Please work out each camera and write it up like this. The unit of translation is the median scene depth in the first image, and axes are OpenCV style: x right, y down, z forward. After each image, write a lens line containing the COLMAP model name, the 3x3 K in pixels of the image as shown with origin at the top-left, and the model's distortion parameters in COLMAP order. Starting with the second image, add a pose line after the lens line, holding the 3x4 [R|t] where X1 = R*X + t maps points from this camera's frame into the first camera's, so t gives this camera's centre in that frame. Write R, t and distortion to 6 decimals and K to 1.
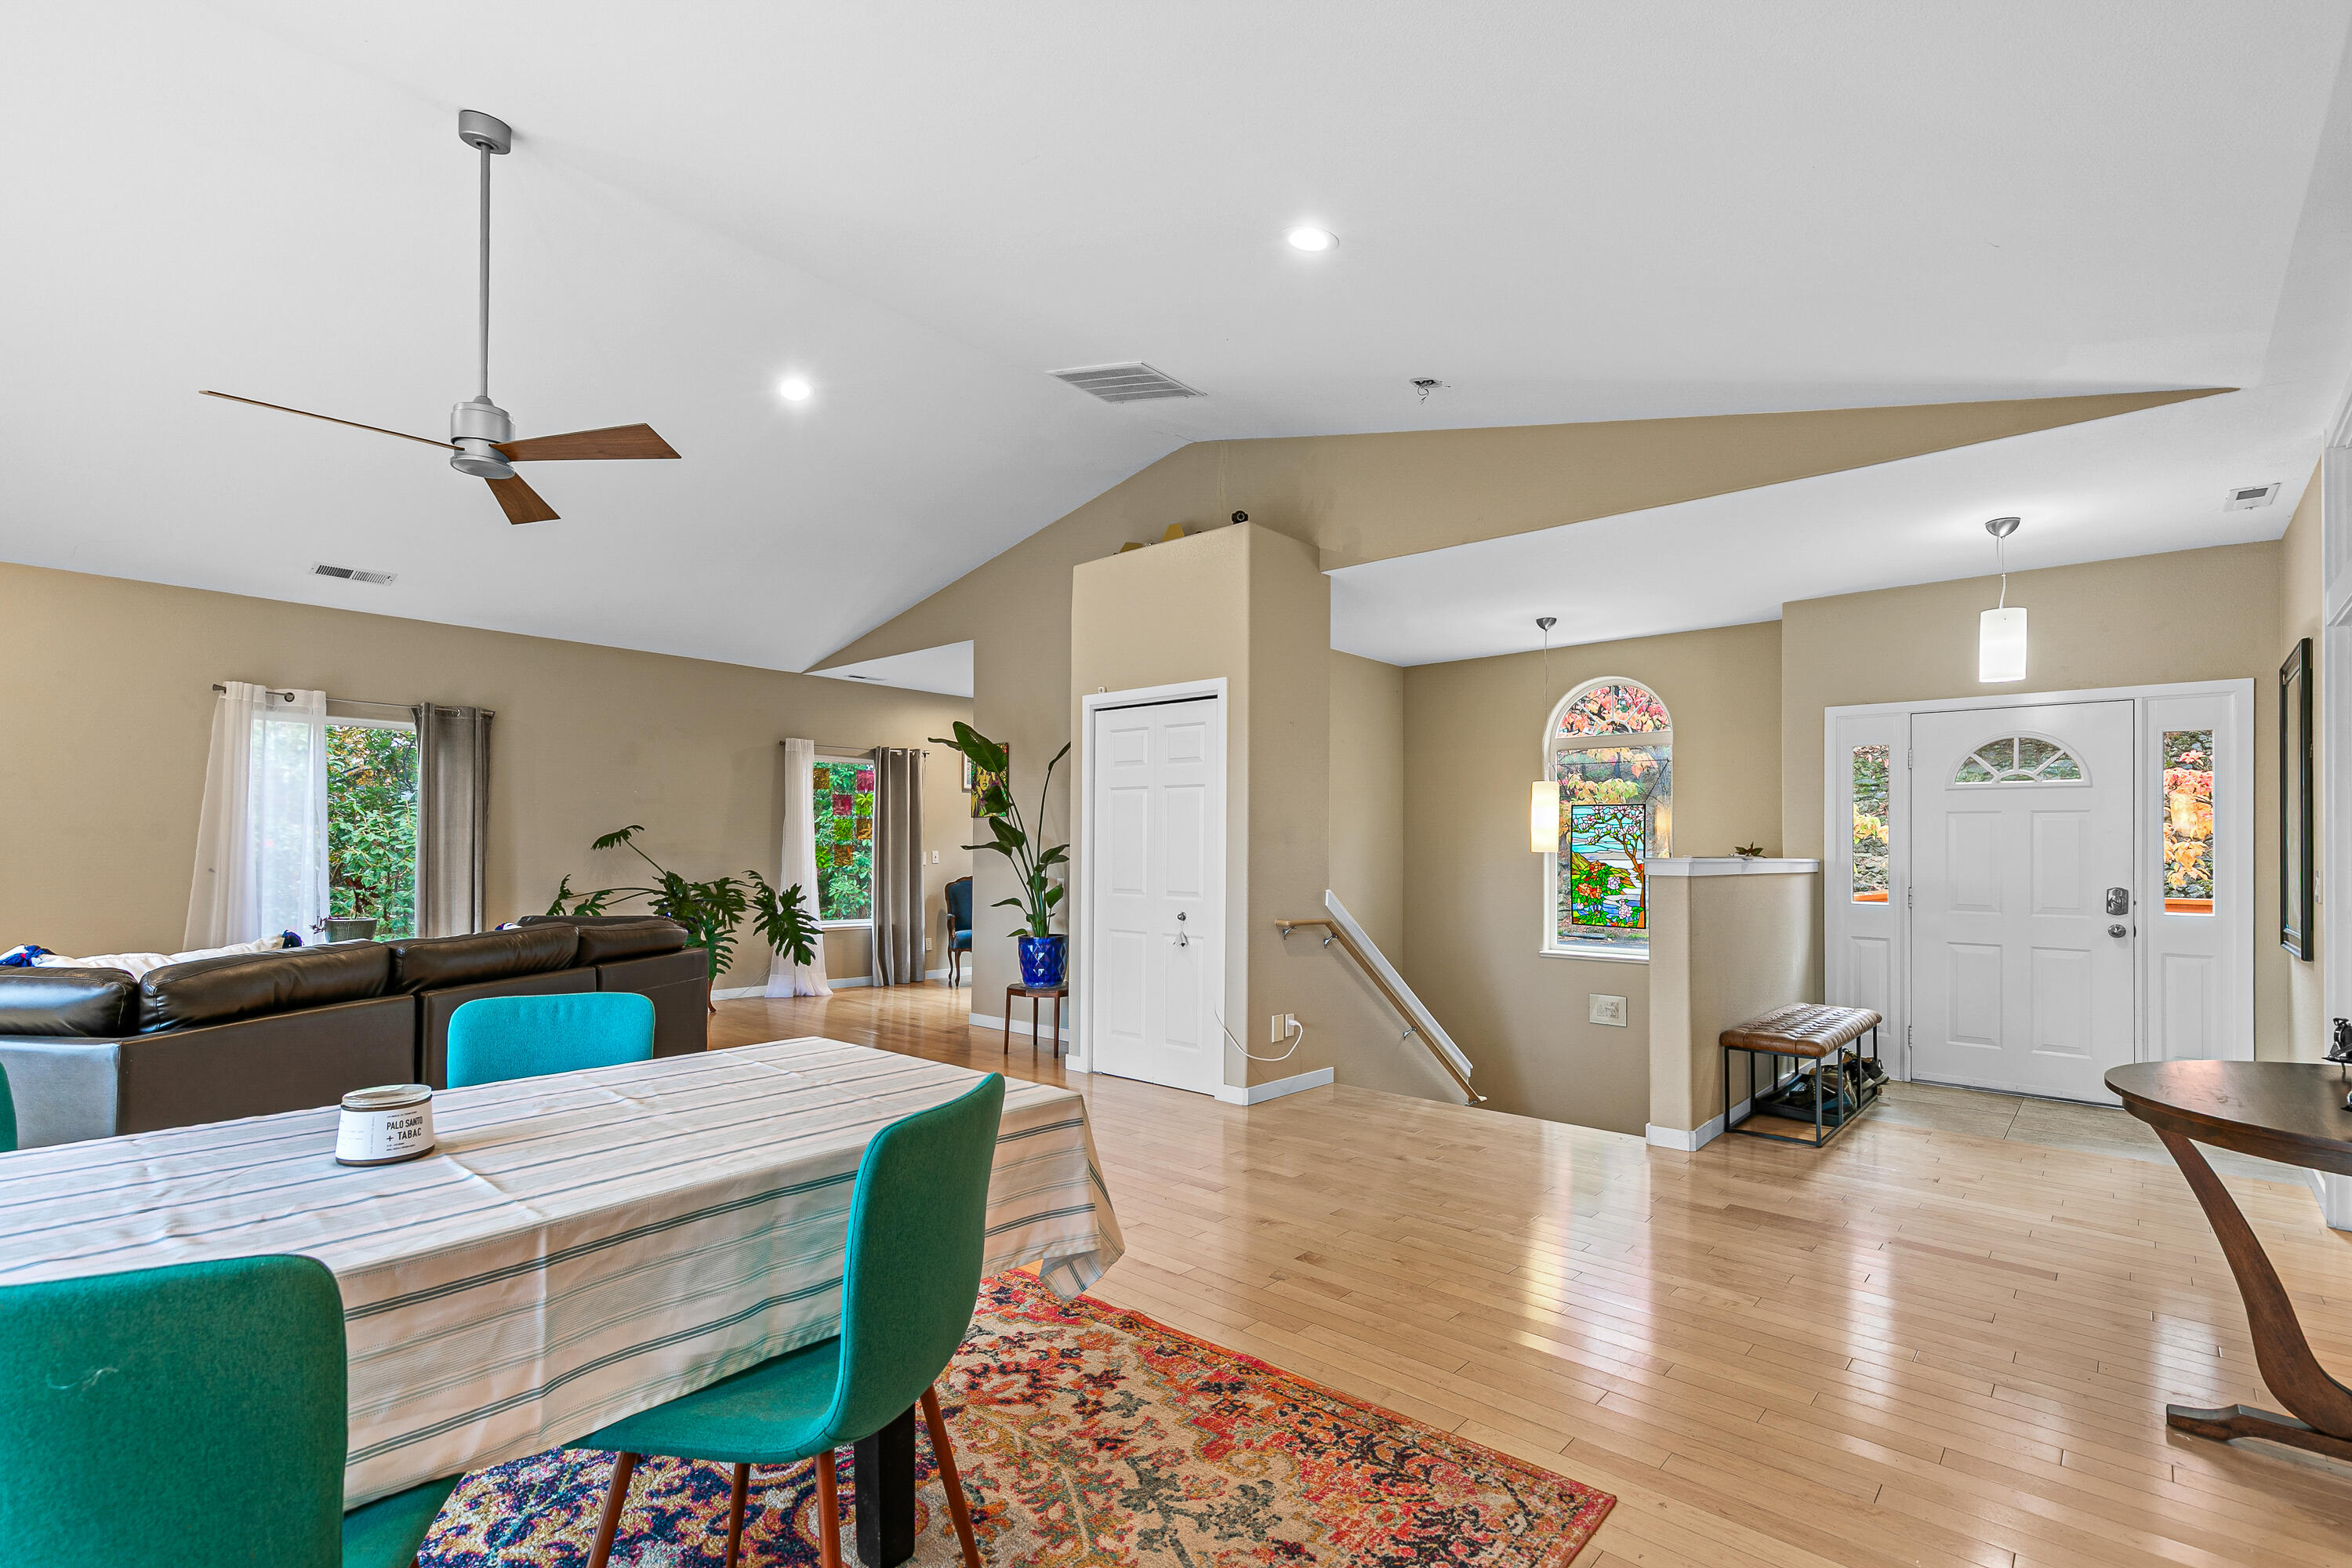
lens RADIAL K [[1080.9, 0, 1174.4], [0, 1080.9, 839.1], [0, 0, 1]] dist [0.001854, -0.000237]
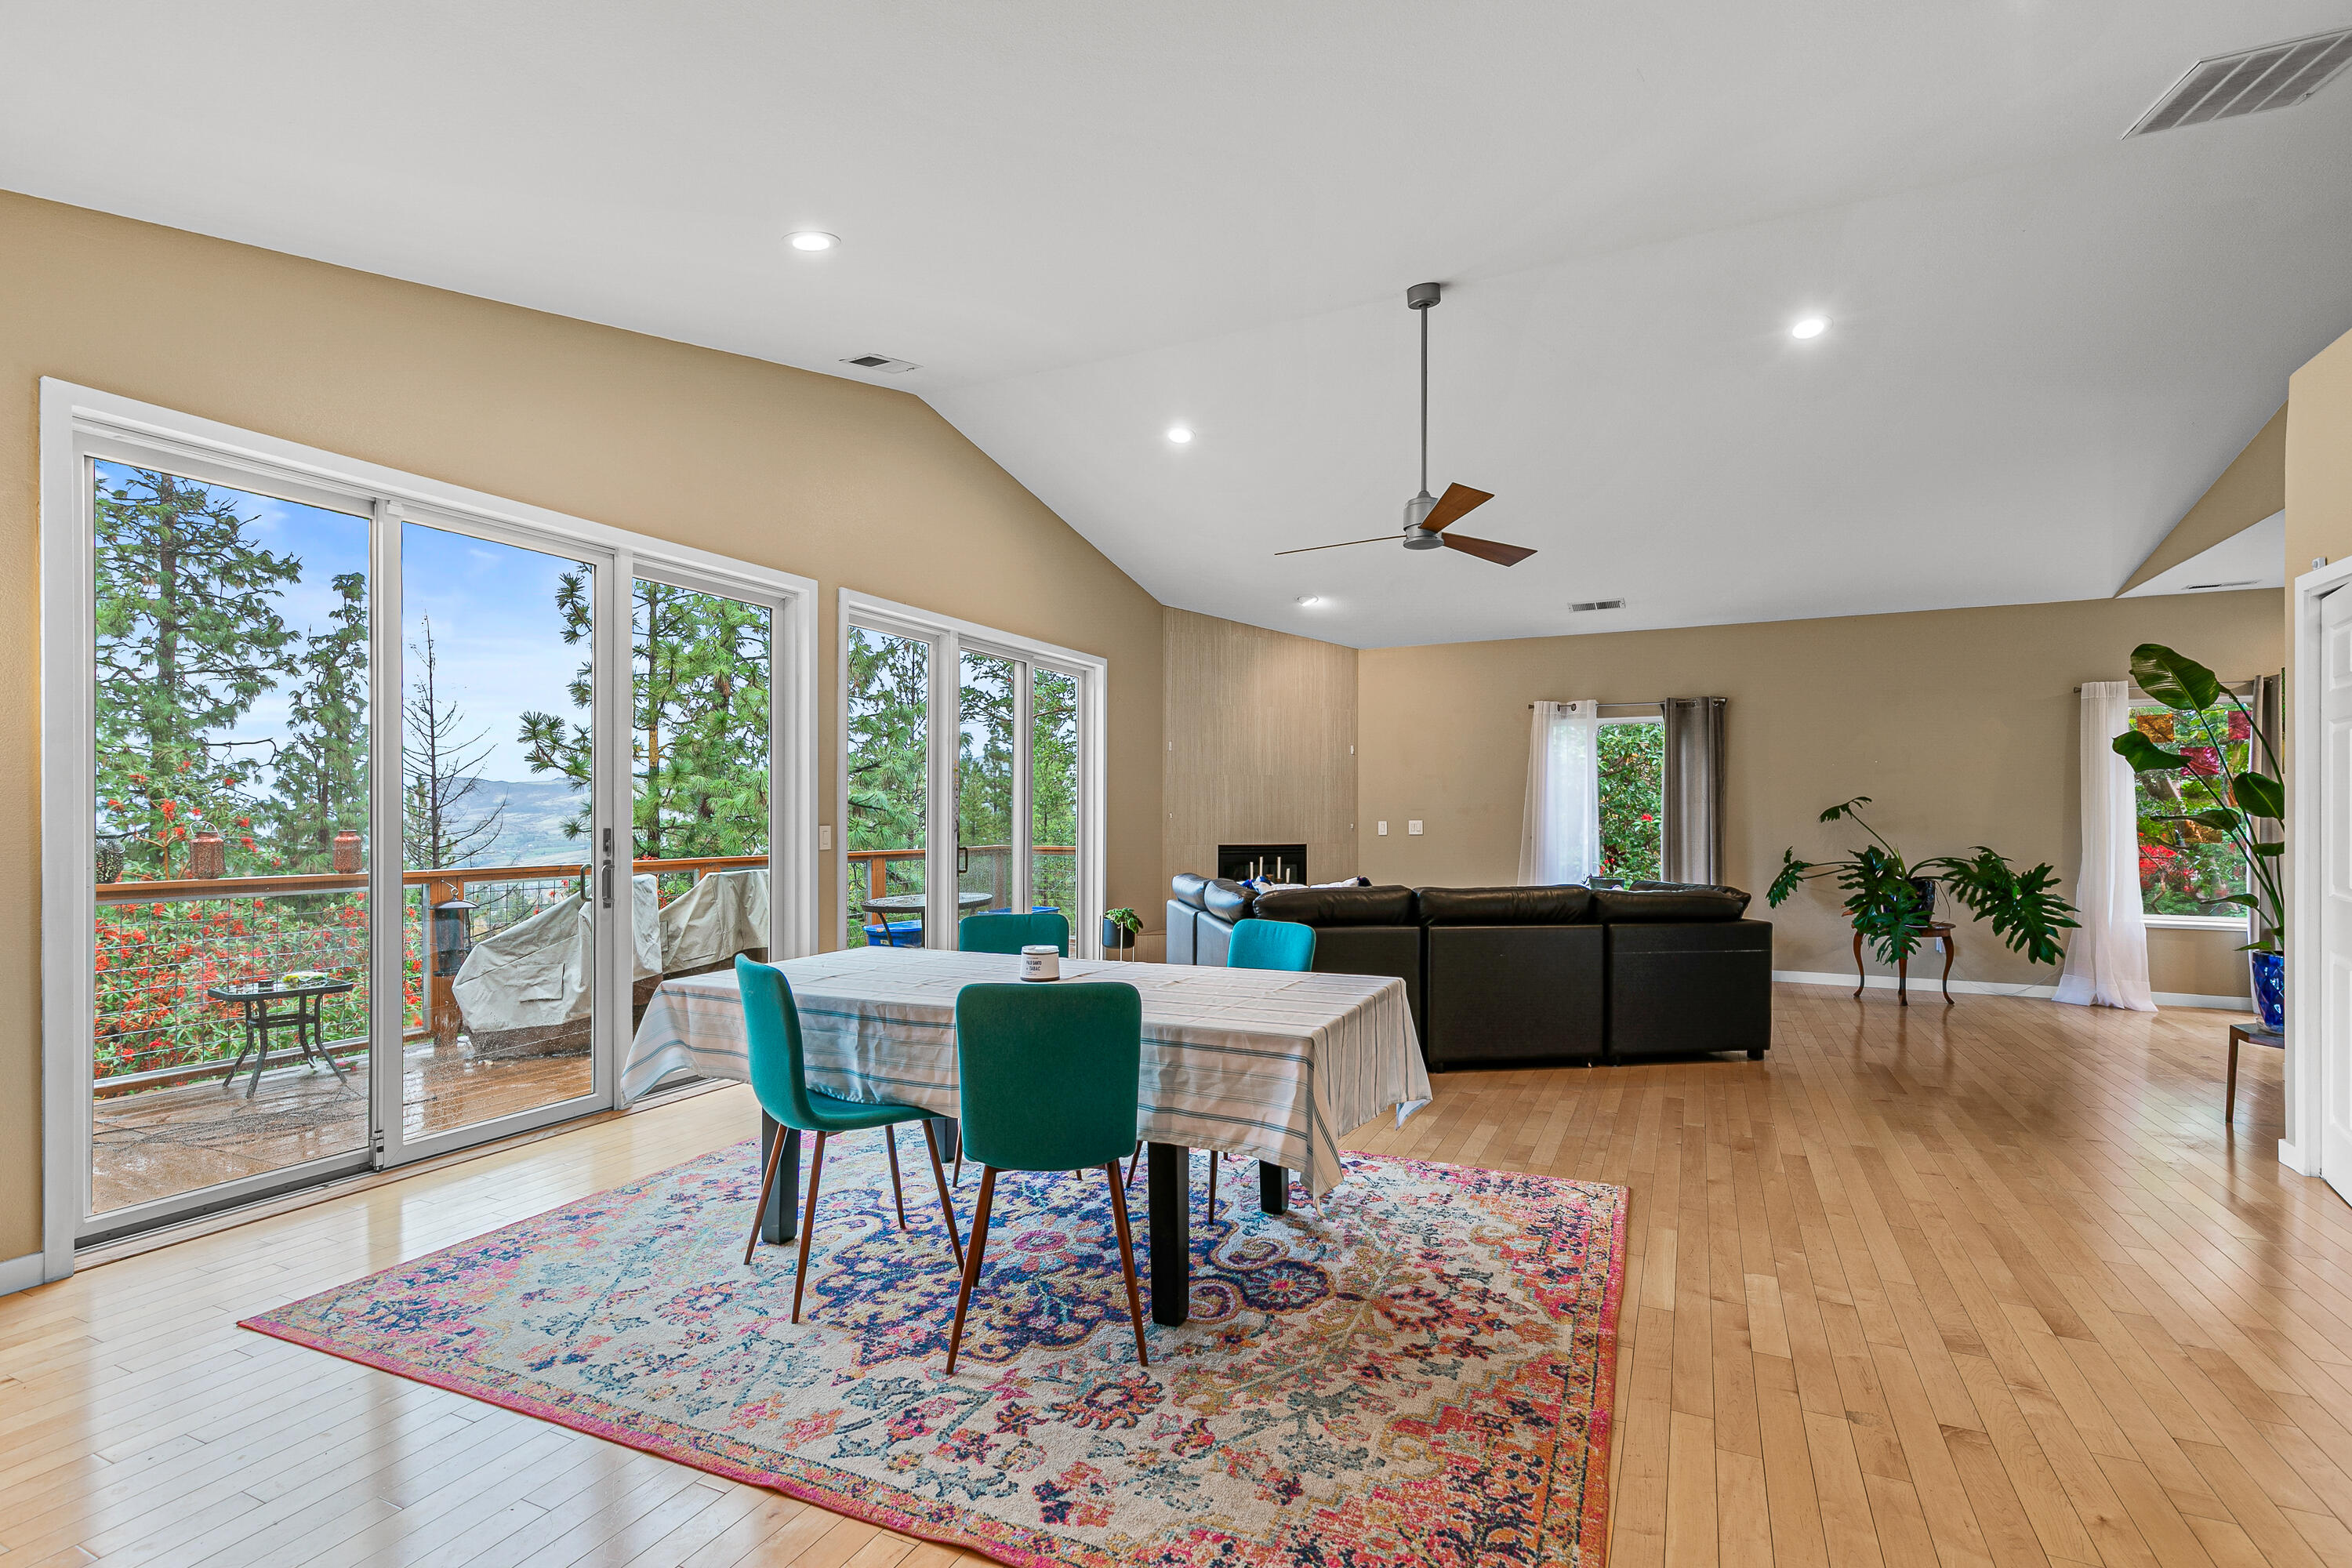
lens RADIAL K [[1080.1, 0, 1180.1], [0, 1080.1, 819.7], [0, 0, 1]] dist [0.008858, -0.000520]
pose [[0.278019, -0.004347, -0.960566, 0.772933], [0.012595, 0.999920, -0.000880, 0.002031], [0.960493, -0.011854, 0.278052, 0.429548]]
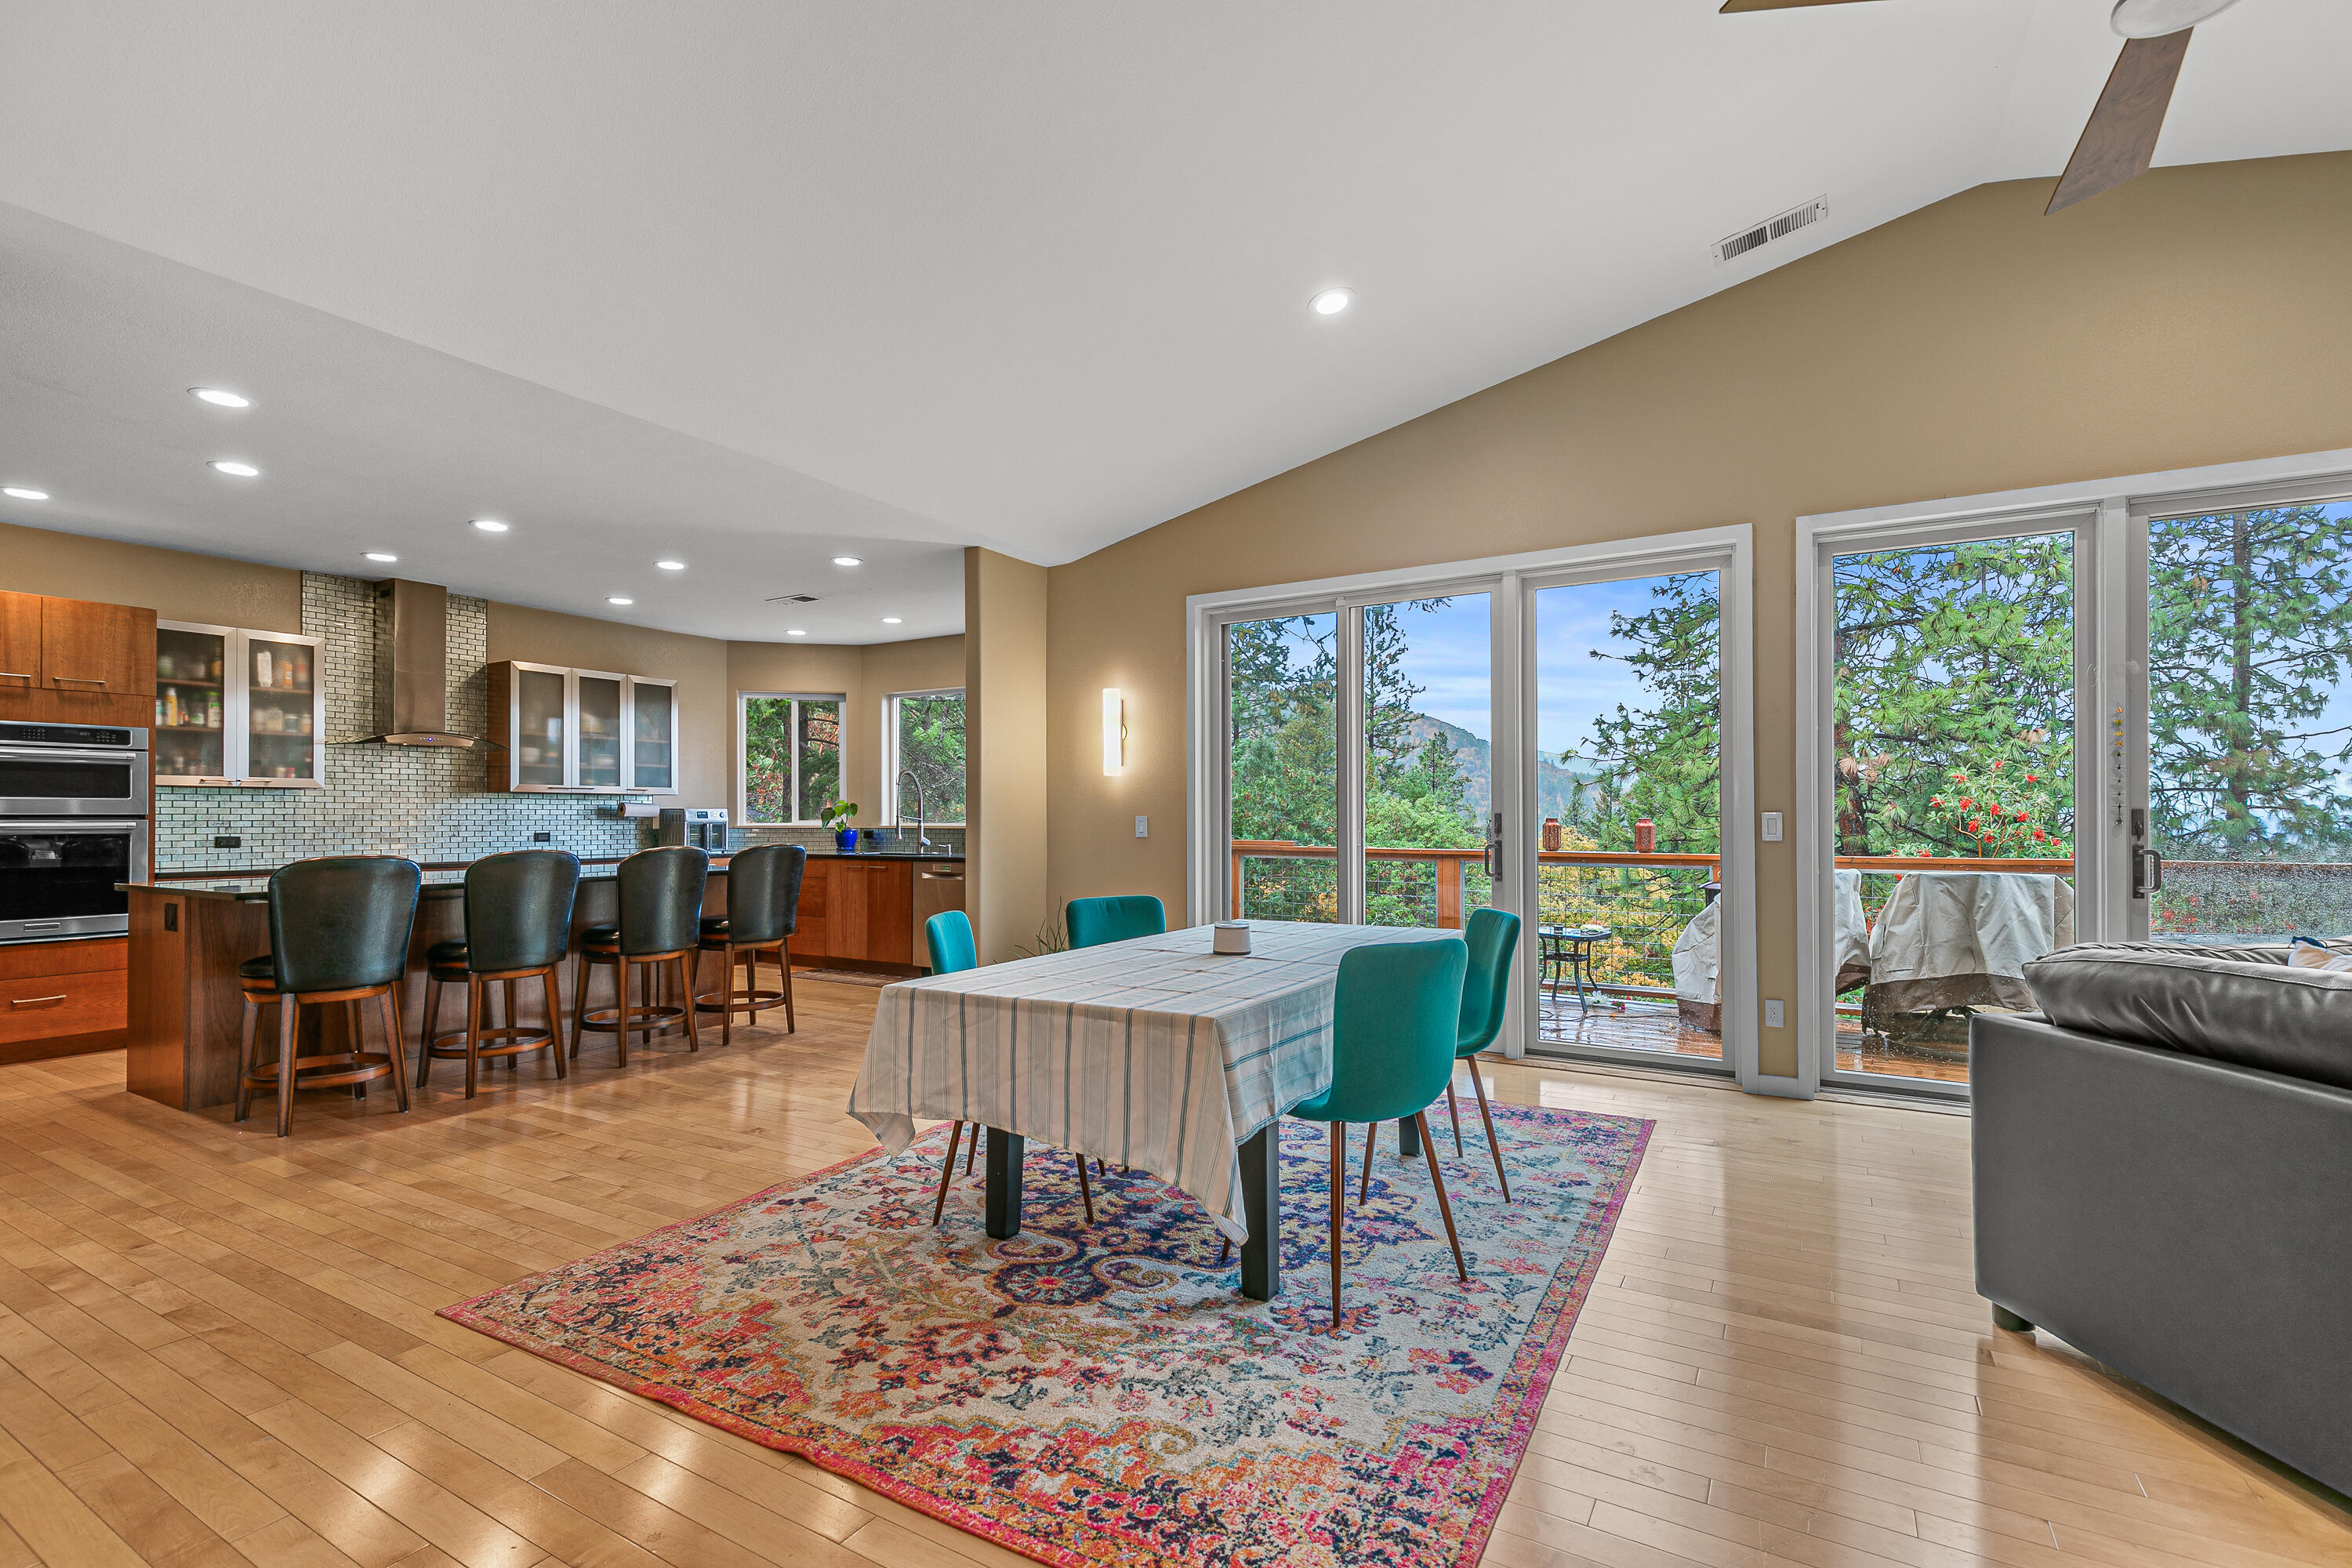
lens RADIAL K [[1067.4, 0, 1180.3], [0, 1067.4, 808.9], [0, 0, 1]] dist [0.008536, -0.001149]
pose [[-0.981955, -0.008661, -0.188919, -0.151522], [-0.004933, 0.999784, -0.020193, 0.036579], [0.189053, -0.018897, -0.981785, 1.832802]]
